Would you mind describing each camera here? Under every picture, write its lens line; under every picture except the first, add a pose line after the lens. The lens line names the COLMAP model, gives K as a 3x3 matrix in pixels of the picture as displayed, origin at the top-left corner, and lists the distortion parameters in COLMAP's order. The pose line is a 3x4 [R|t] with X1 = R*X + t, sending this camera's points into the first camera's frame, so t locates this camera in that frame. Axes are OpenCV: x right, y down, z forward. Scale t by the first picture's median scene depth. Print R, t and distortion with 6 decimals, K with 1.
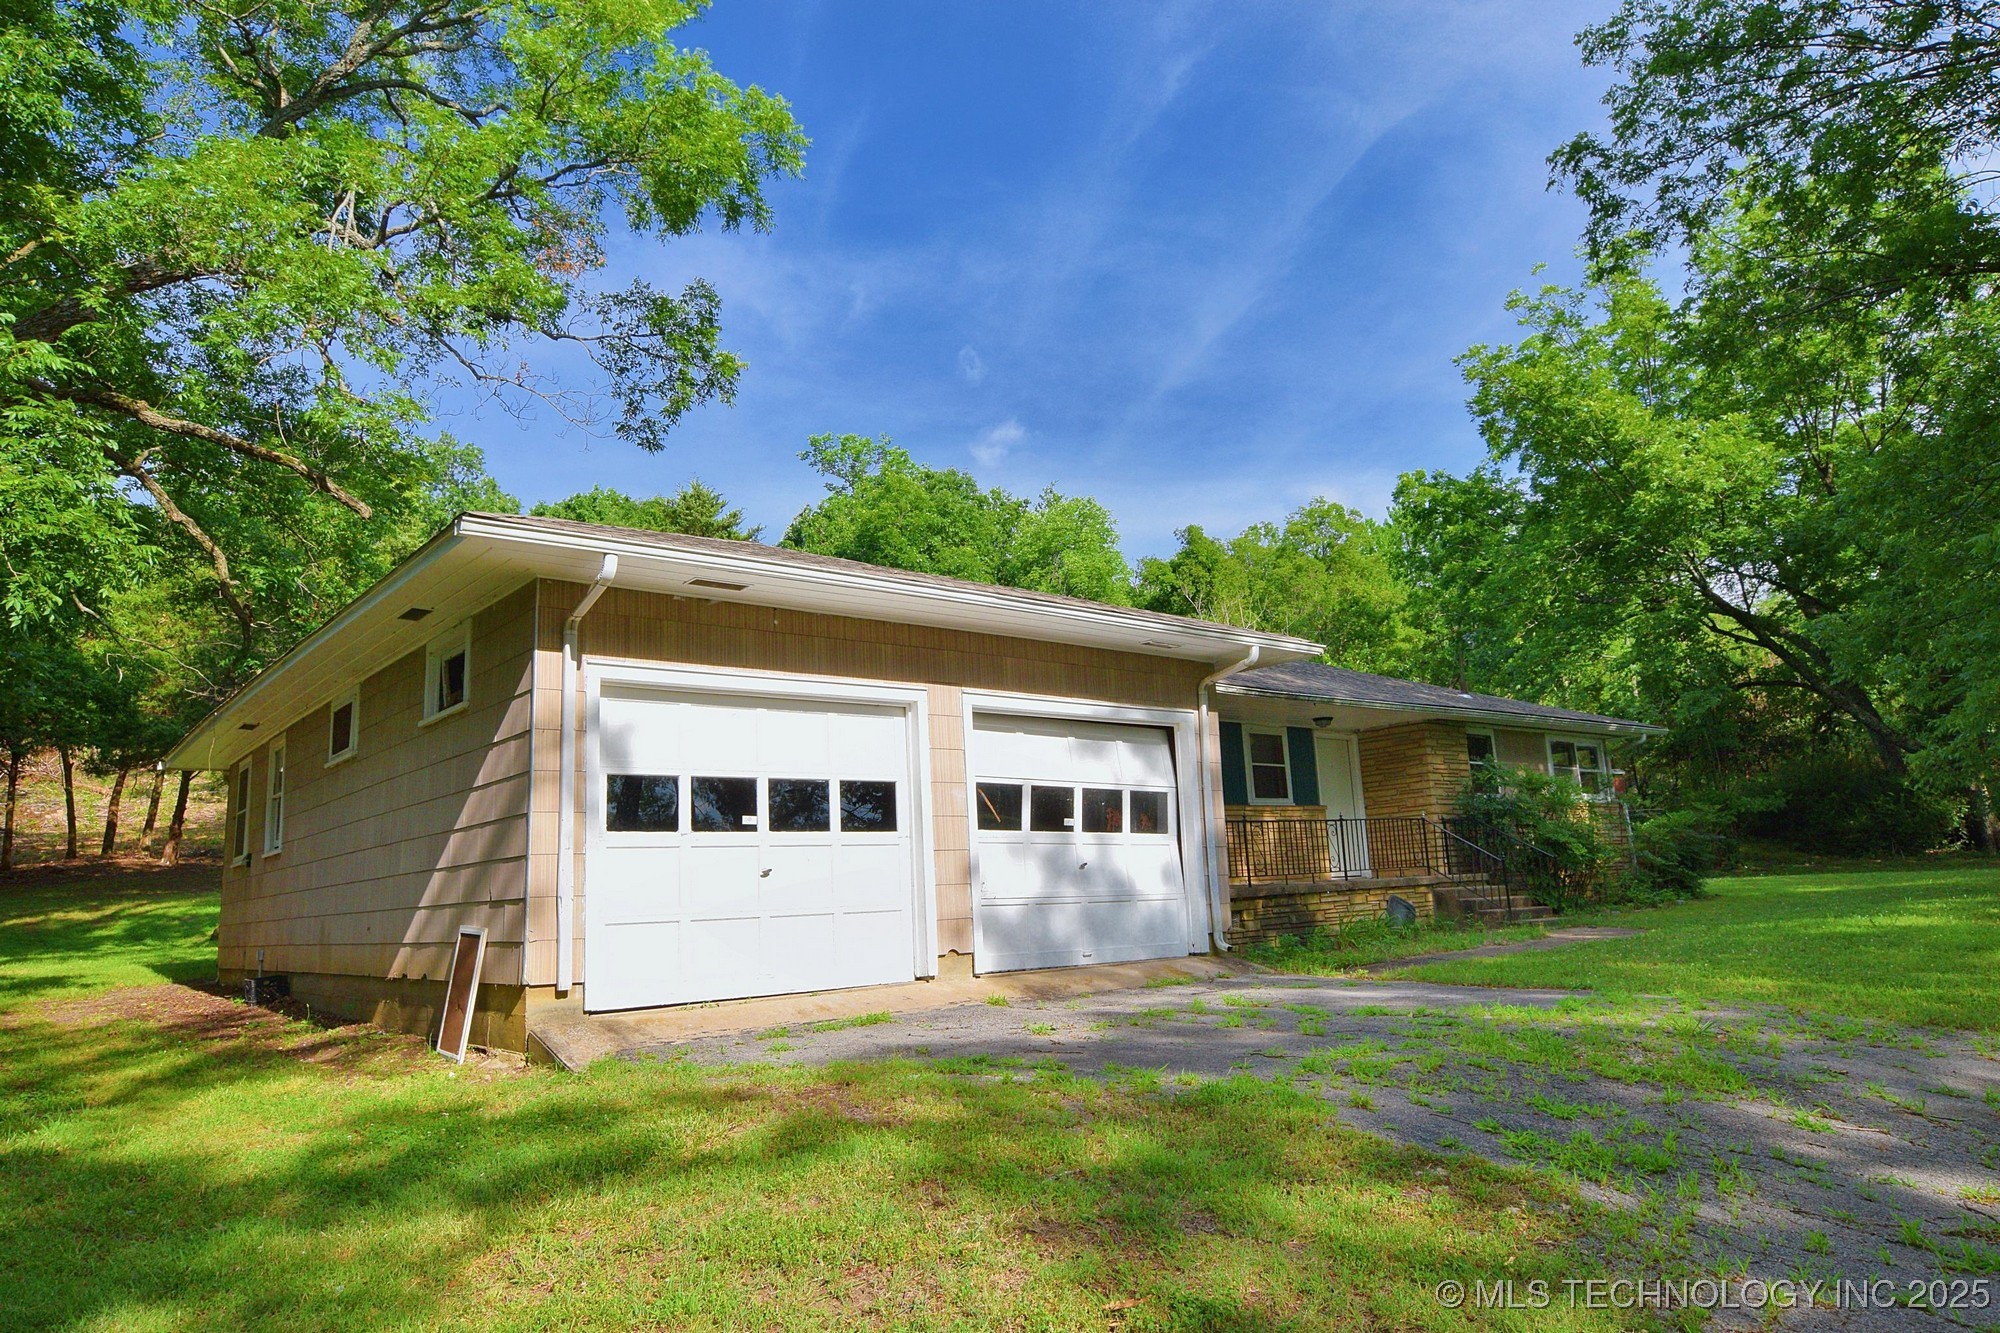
lens RADIAL K [[1262.6, 0, 997.9], [0, 1262.6, 662.2], [0, 0, 1]] dist [0.002069, 0.005617]
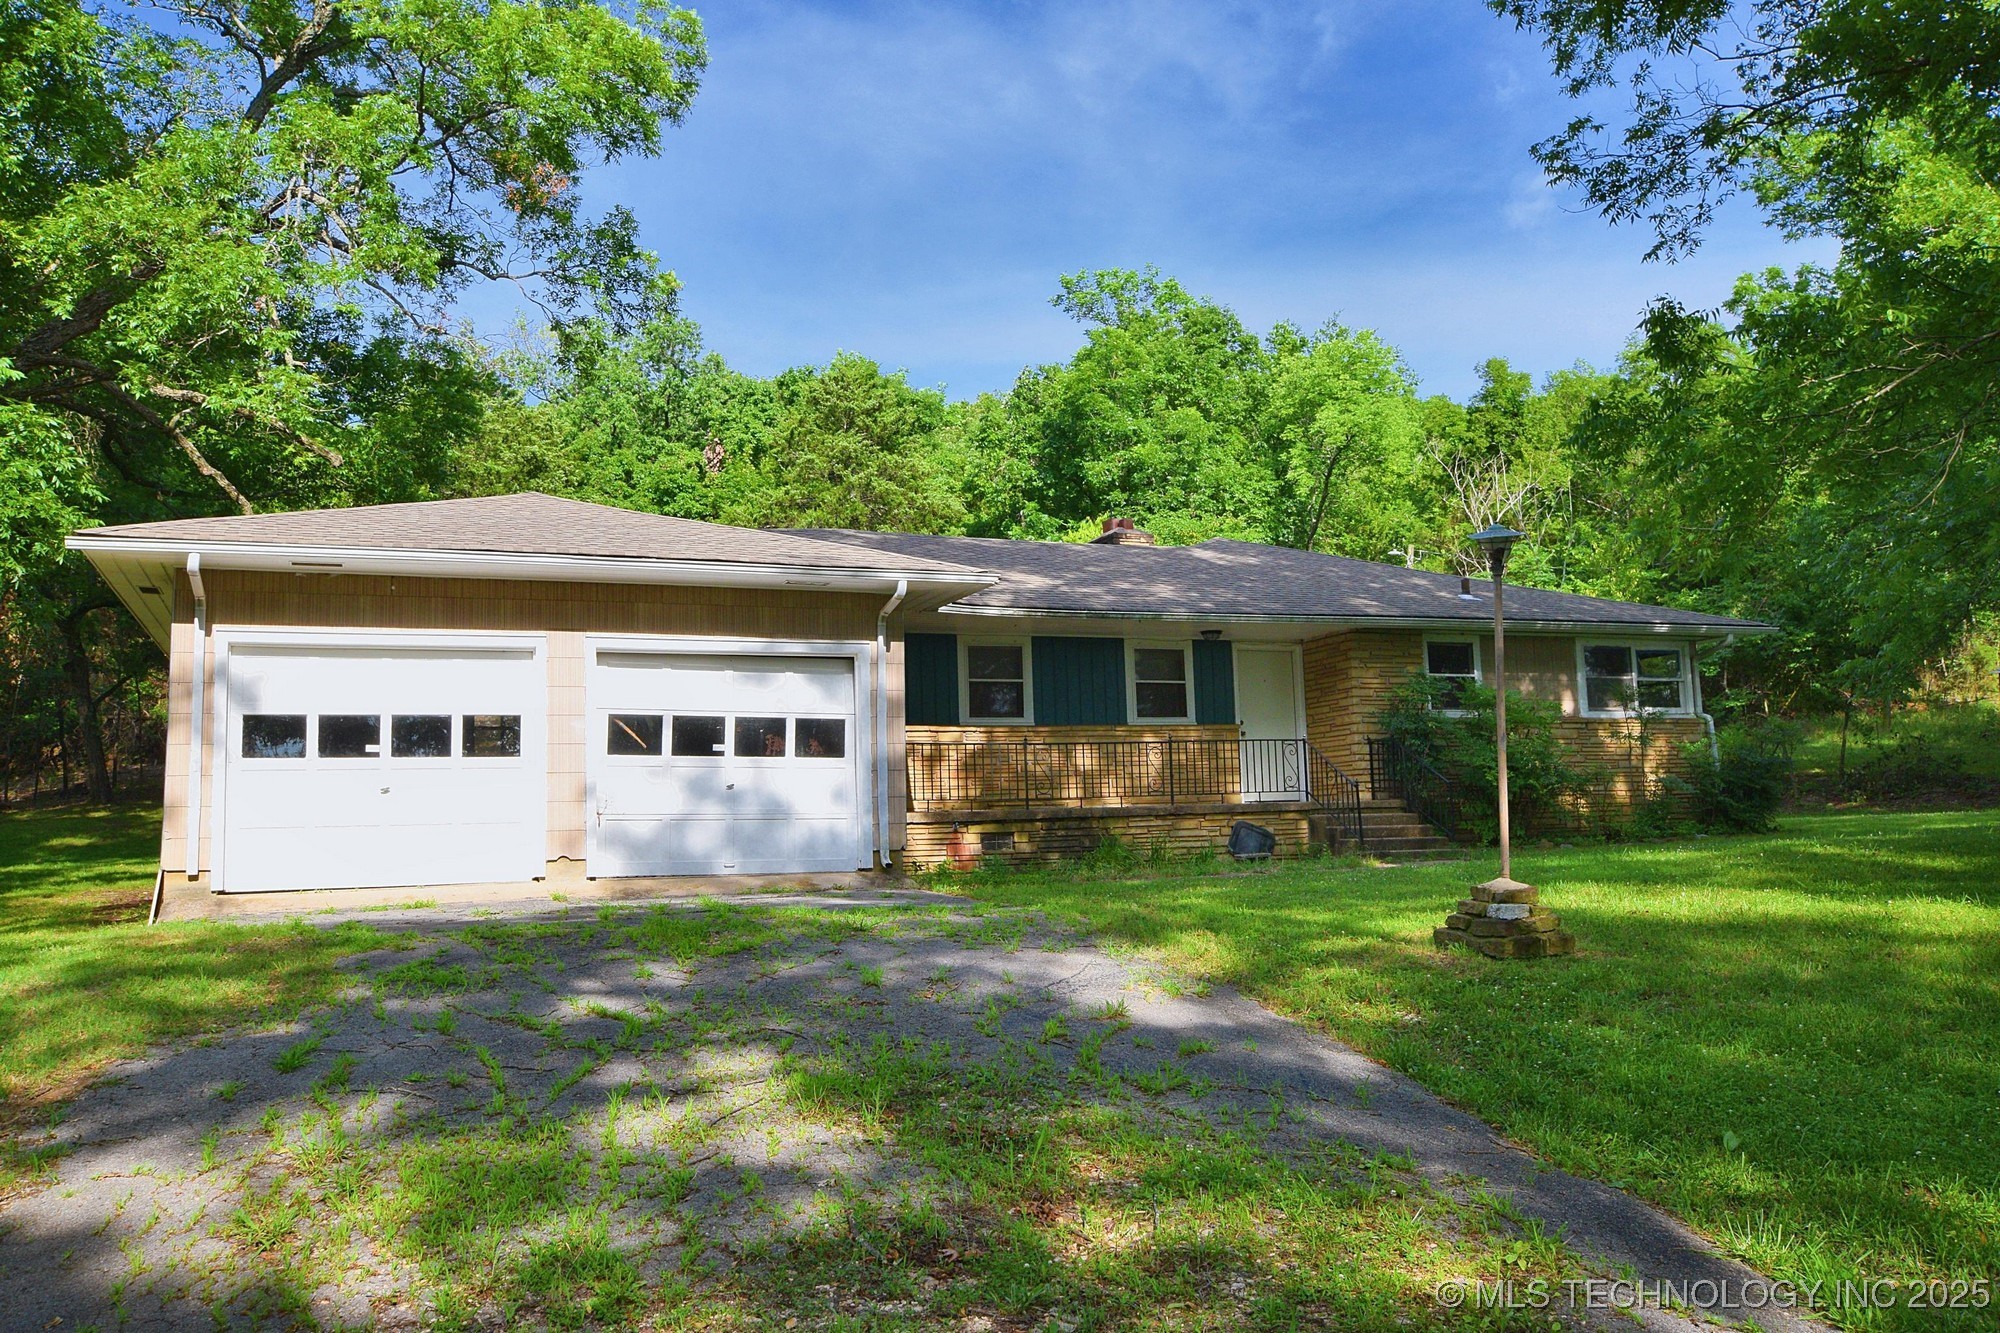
lens RADIAL K [[1599.9, 0, 1004.9], [0, 1599.9, 676.1], [0, 0, 1]] dist [0.004494, 0.012436]
pose [[0.954946, -0.011970, -0.296537, 0.677644], [0.039472, 0.995432, 0.086930, -0.045621], [0.294142, -0.094718, 0.951057, -0.240271]]
